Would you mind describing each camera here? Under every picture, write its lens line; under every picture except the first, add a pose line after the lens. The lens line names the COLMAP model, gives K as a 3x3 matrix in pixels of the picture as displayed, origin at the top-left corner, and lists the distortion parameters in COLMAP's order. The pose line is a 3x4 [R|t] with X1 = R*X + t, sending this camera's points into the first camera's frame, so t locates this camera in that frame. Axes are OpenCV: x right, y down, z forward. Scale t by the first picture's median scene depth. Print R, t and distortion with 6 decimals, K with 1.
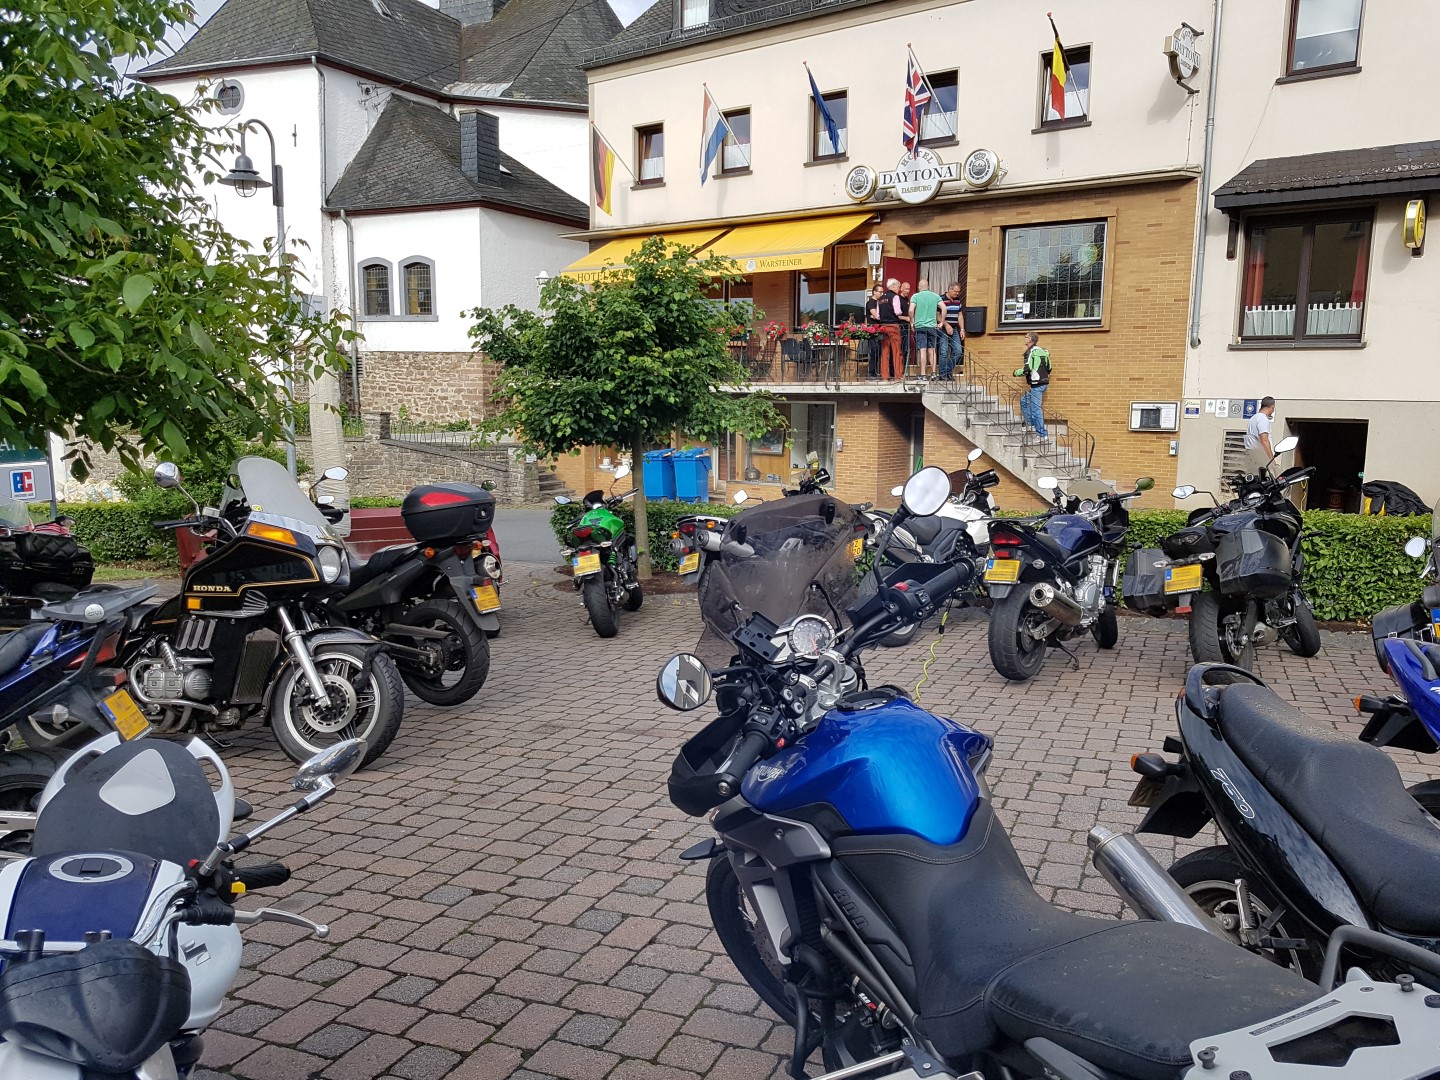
lens RADIAL K [[1177.1, 0, 737.7], [0, 1177.1, 571.1], [0, 0, 1]] dist [-0.007203, 0.005059]
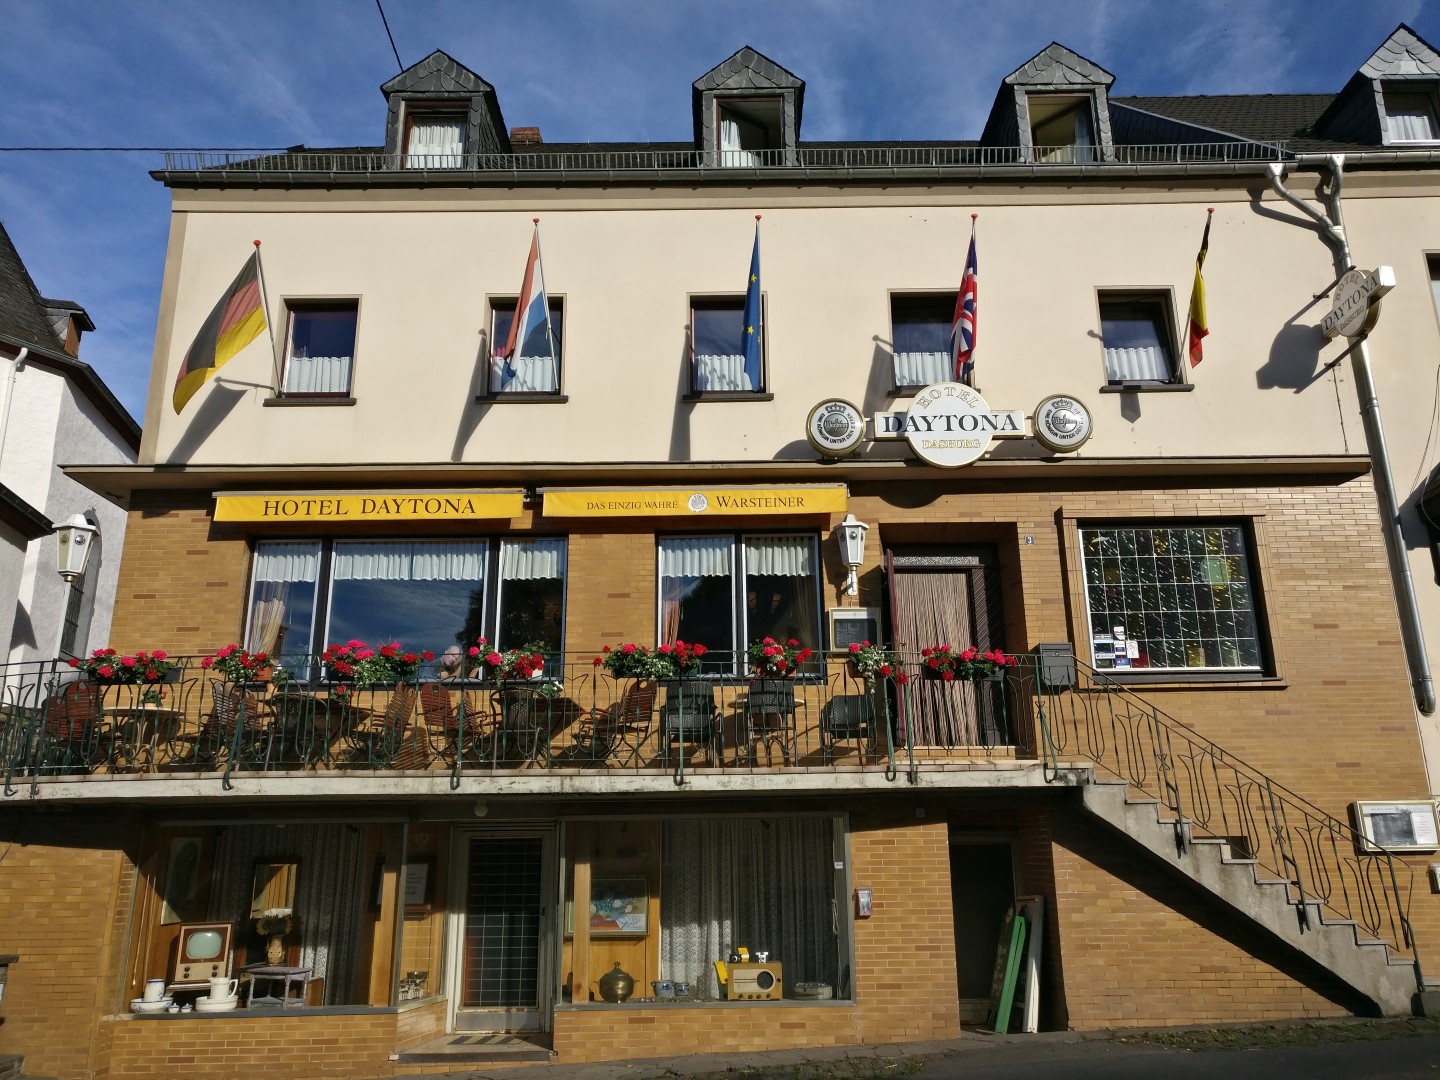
lens RADIAL K [[1121.9, 0, 720.8], [0, 1121.9, 528.0], [0, 0, 1]] dist [0.026175, 0.004898]
pose [[0.779882, 0.162845, 0.604372, -0.276578], [0.117118, 0.910546, -0.396471, -0.075504], [-0.614872, 0.379983, 0.691047, 0.700931]]
